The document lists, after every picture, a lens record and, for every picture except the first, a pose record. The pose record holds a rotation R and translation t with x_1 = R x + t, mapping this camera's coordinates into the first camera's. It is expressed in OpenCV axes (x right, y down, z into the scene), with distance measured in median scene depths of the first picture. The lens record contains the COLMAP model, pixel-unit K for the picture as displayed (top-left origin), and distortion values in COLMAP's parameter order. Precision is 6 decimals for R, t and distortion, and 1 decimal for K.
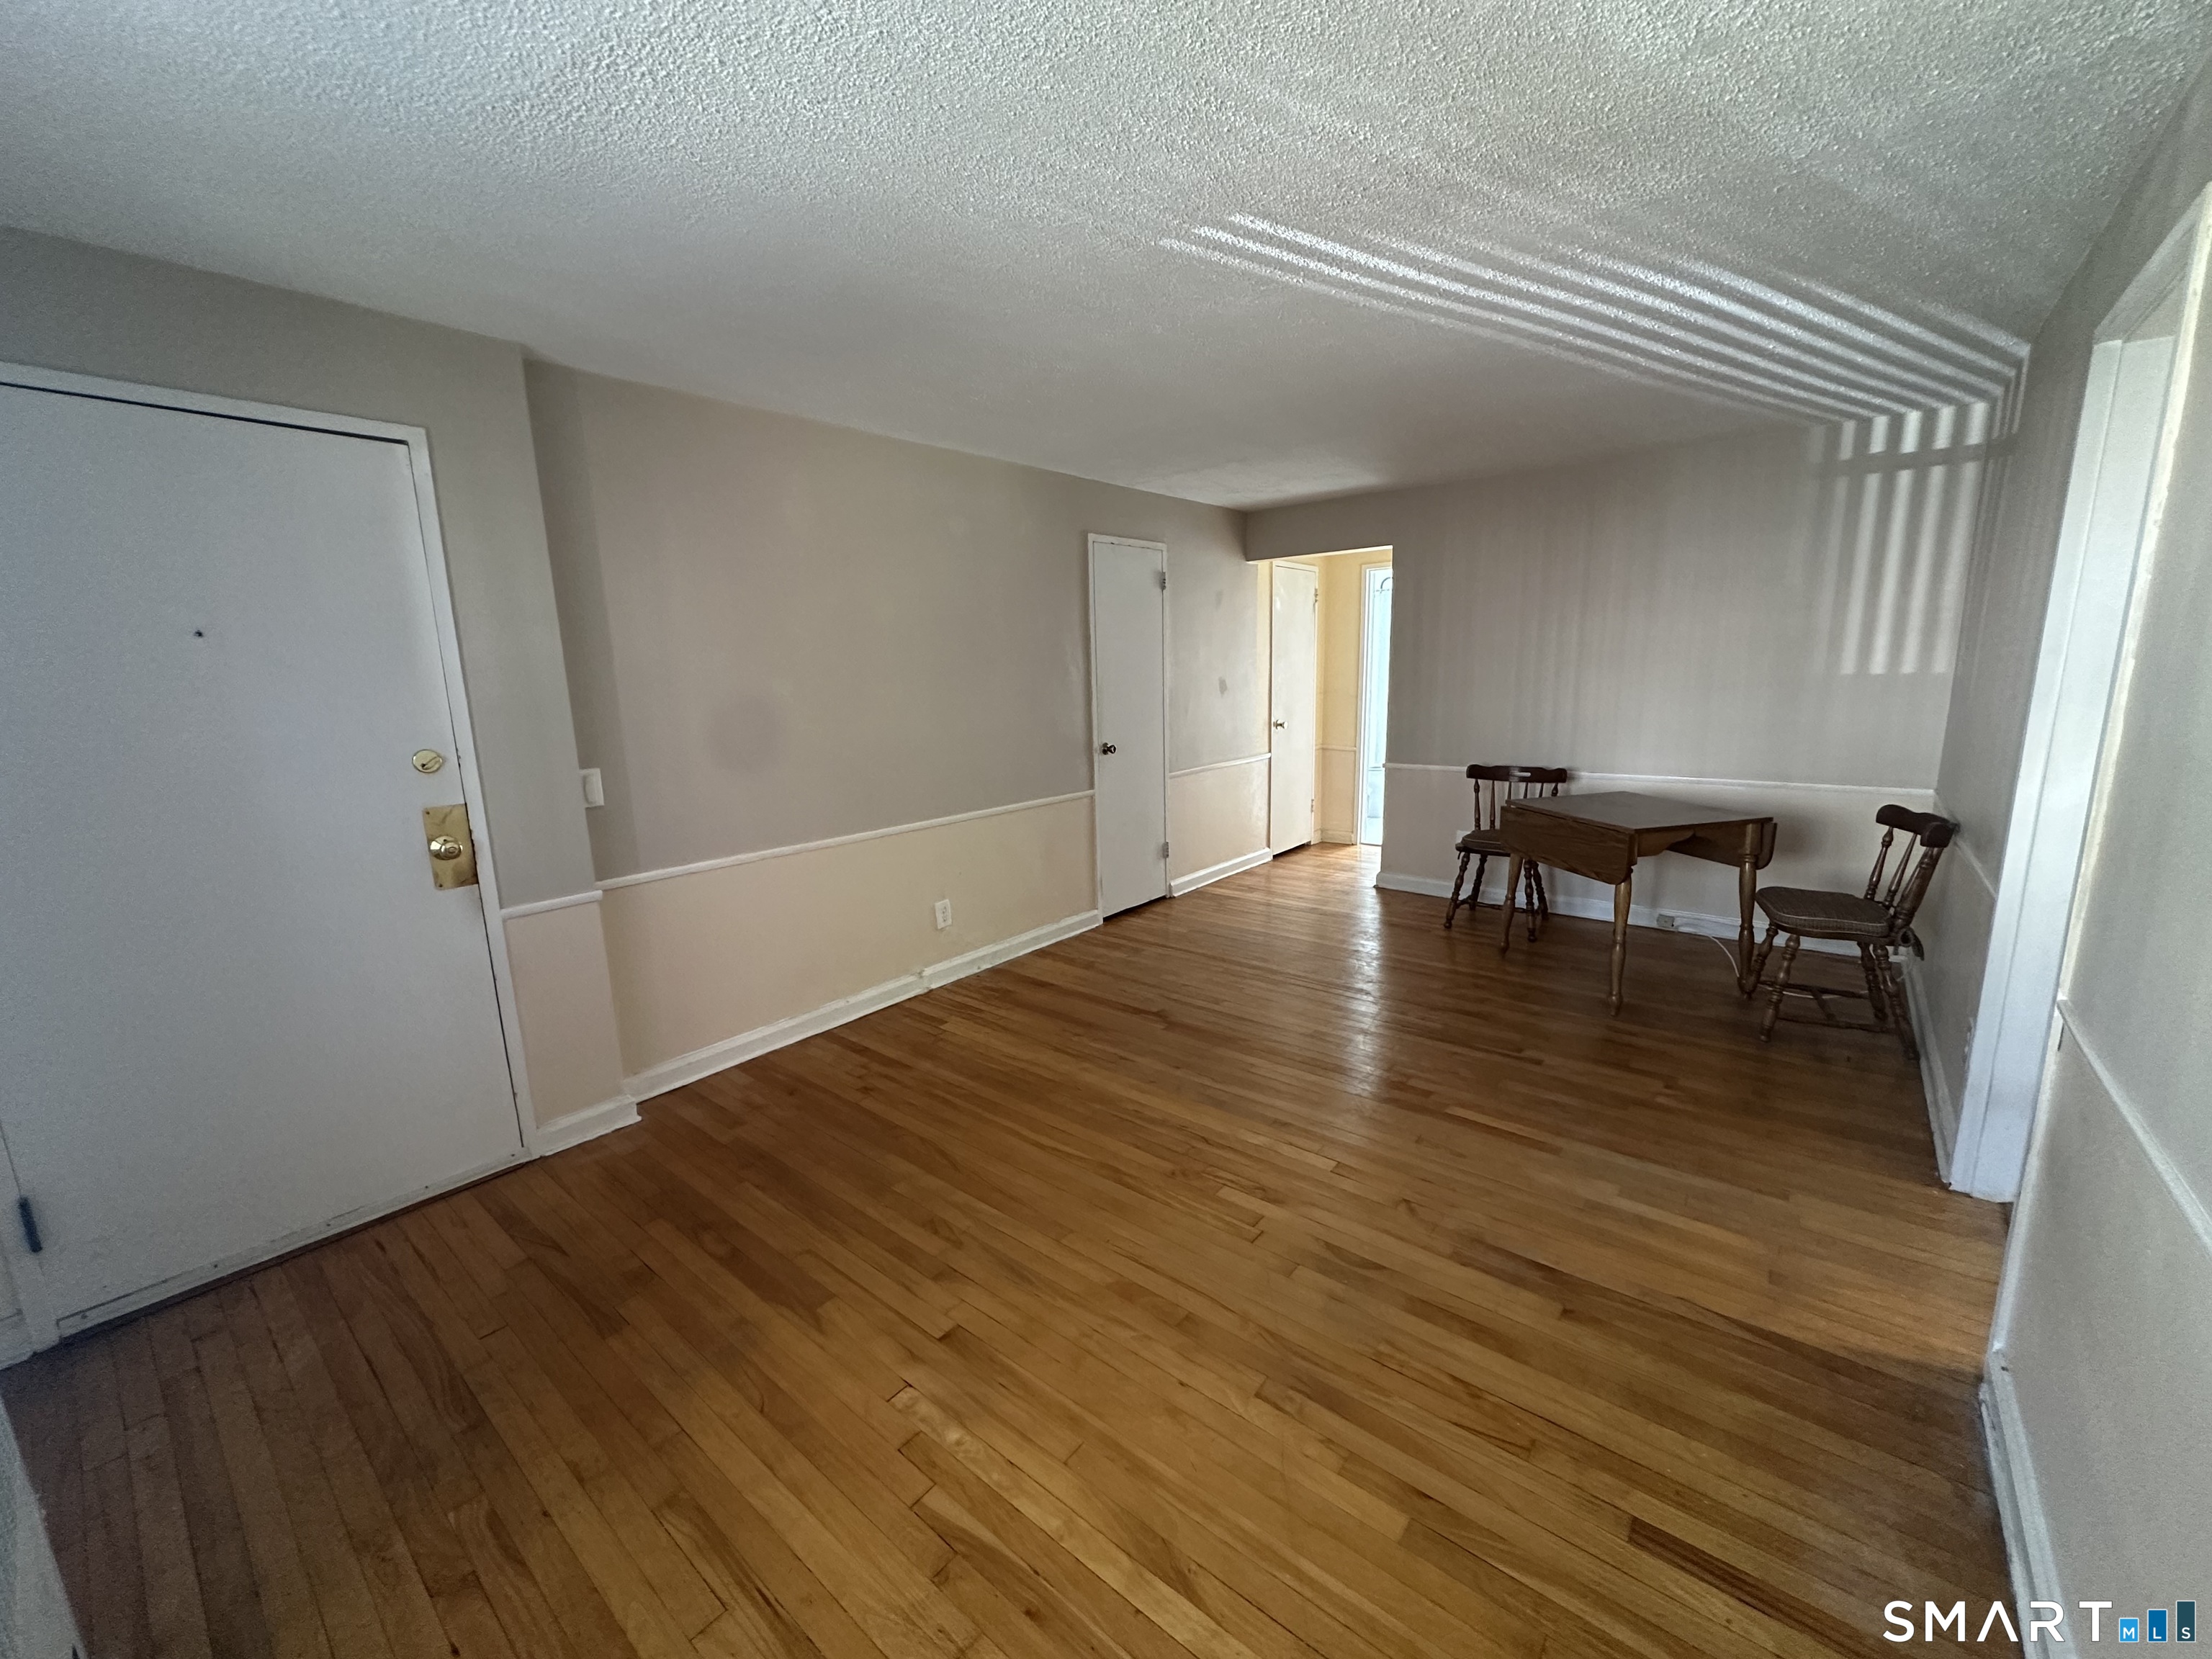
lens RADIAL K [[877.8, 0, 1105.5], [0, 877.8, 826.0], [0, 0, 1]] dist [-0.000934, 0.000142]
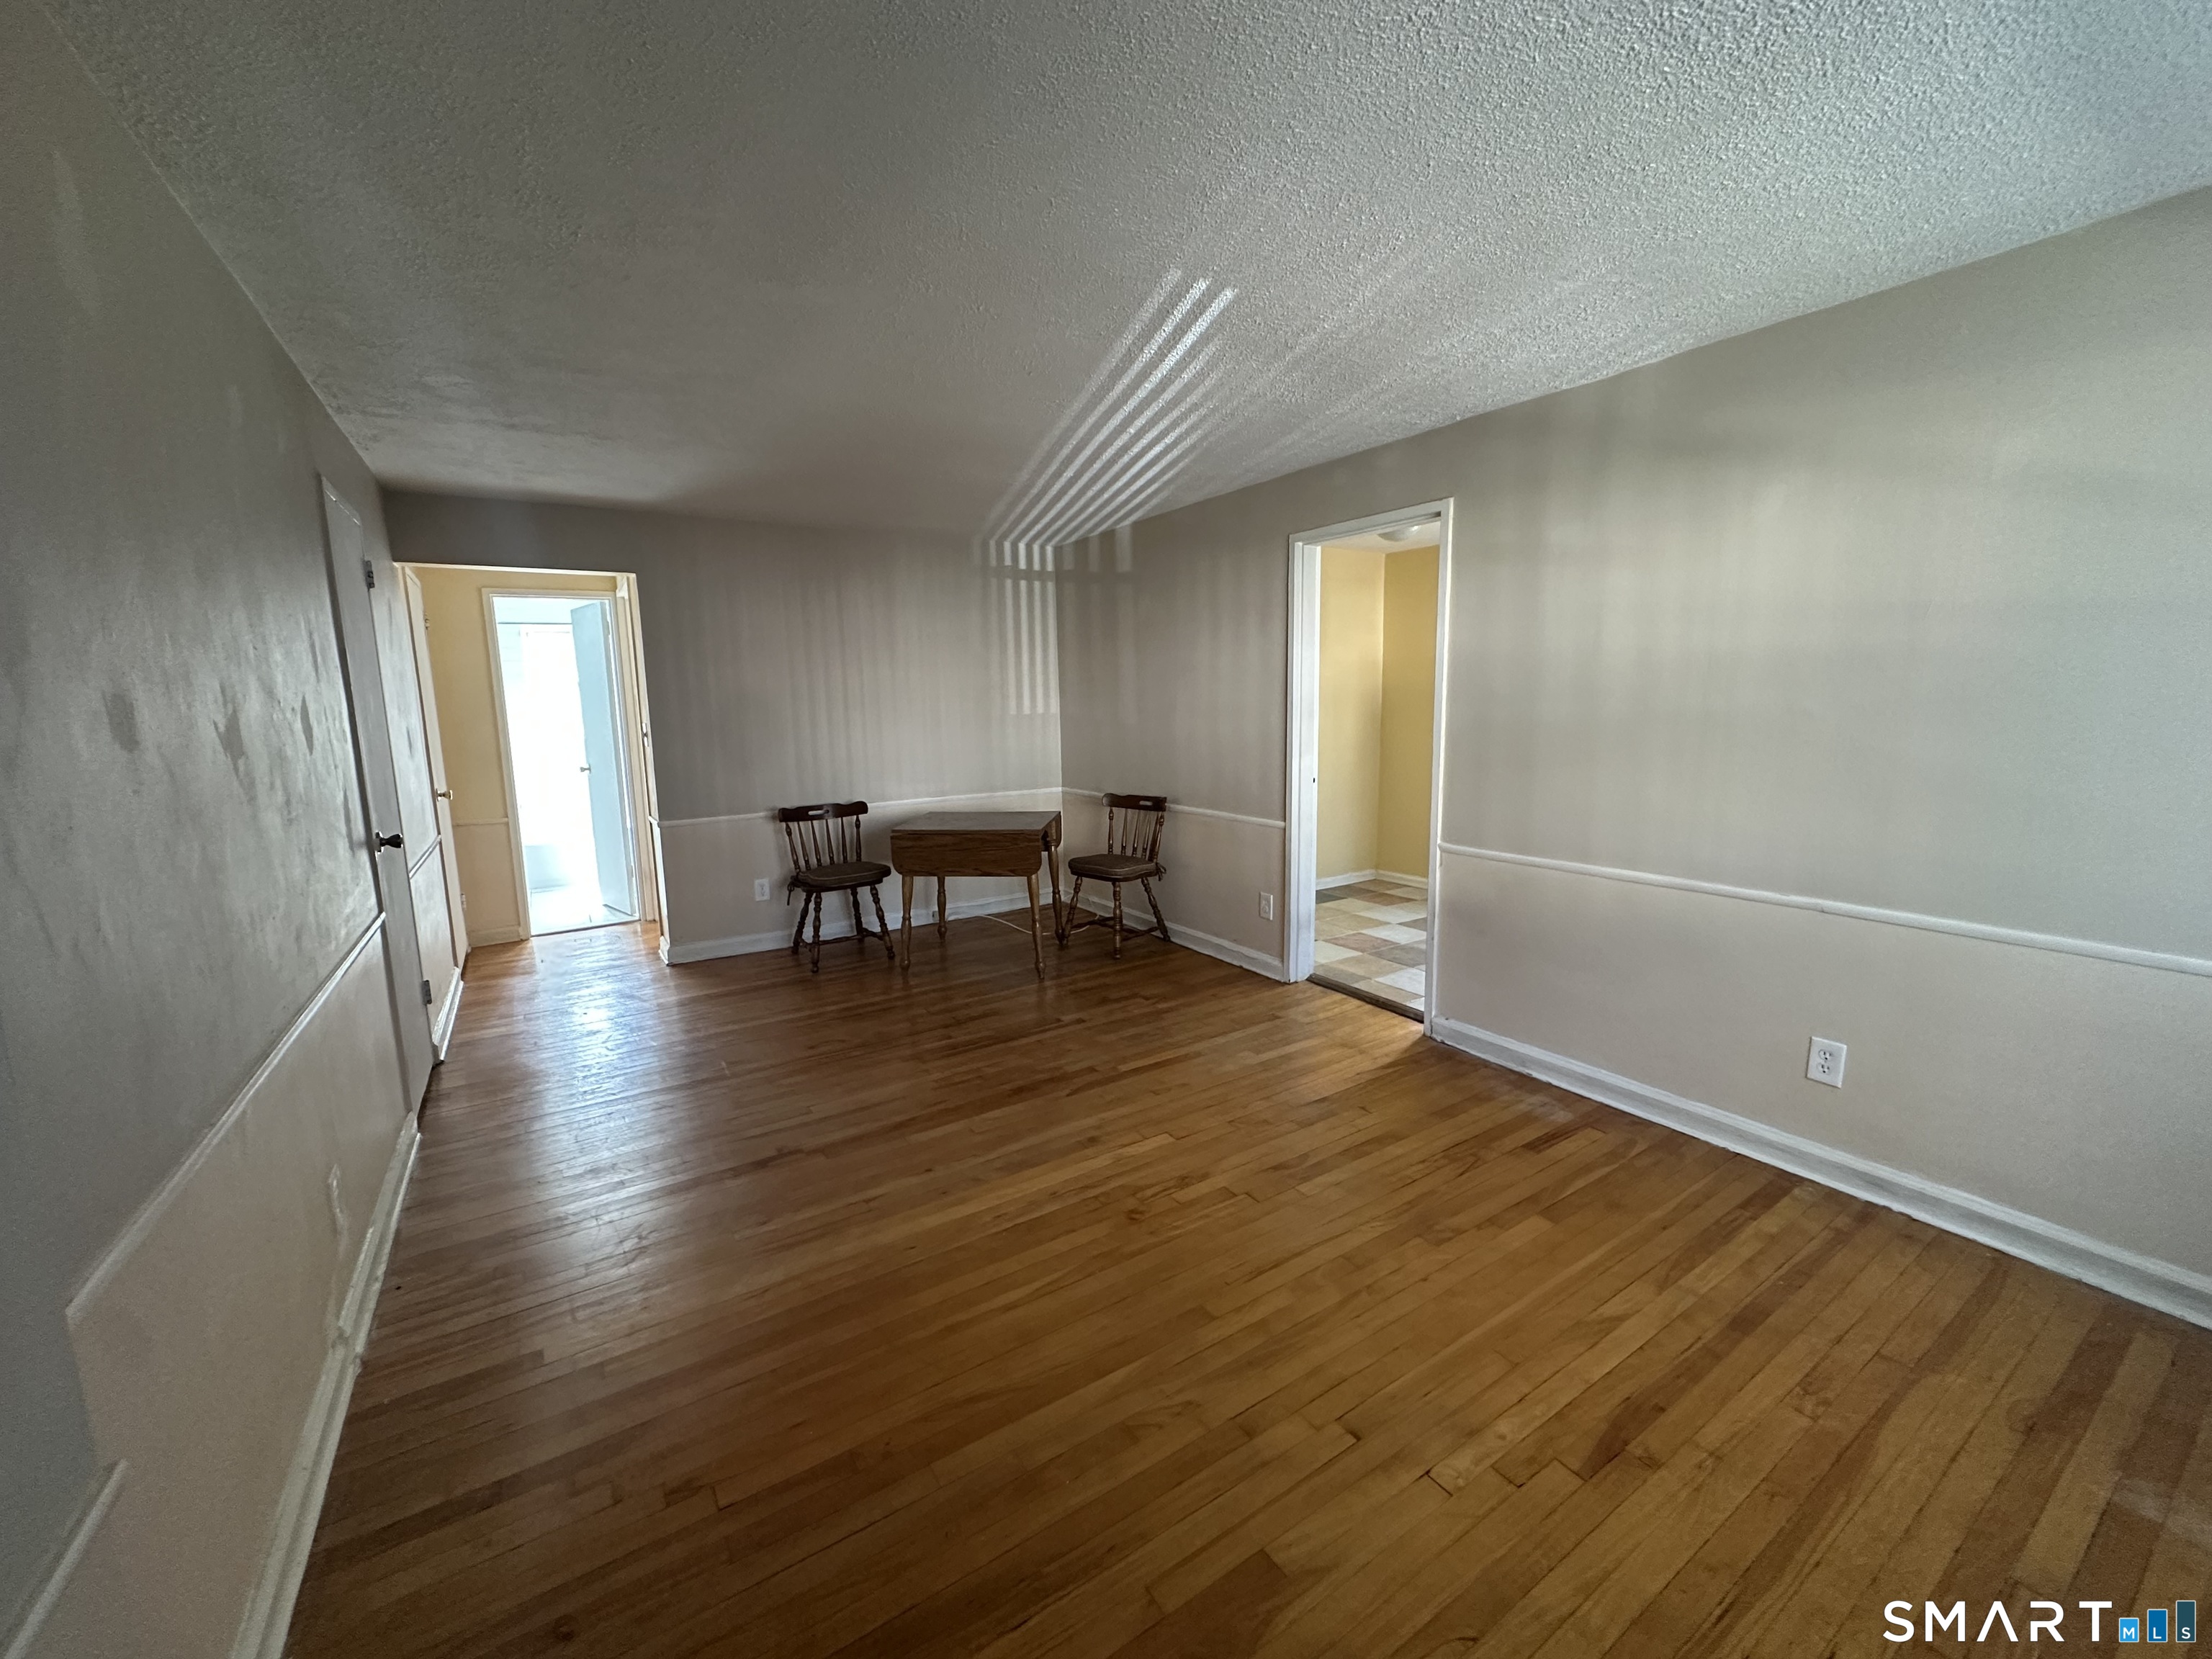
lens RADIAL K [[877.8, 0, 1102.7], [0, 877.8, 826.8], [0, 0, 1]] dist [-0.000934, 0.000142]
pose [[0.306928, -0.118306, 0.944351, -0.641876], [0.184256, 0.980858, 0.062994, -0.070786], [-0.933726, 0.154668, 0.322851, 0.544398]]
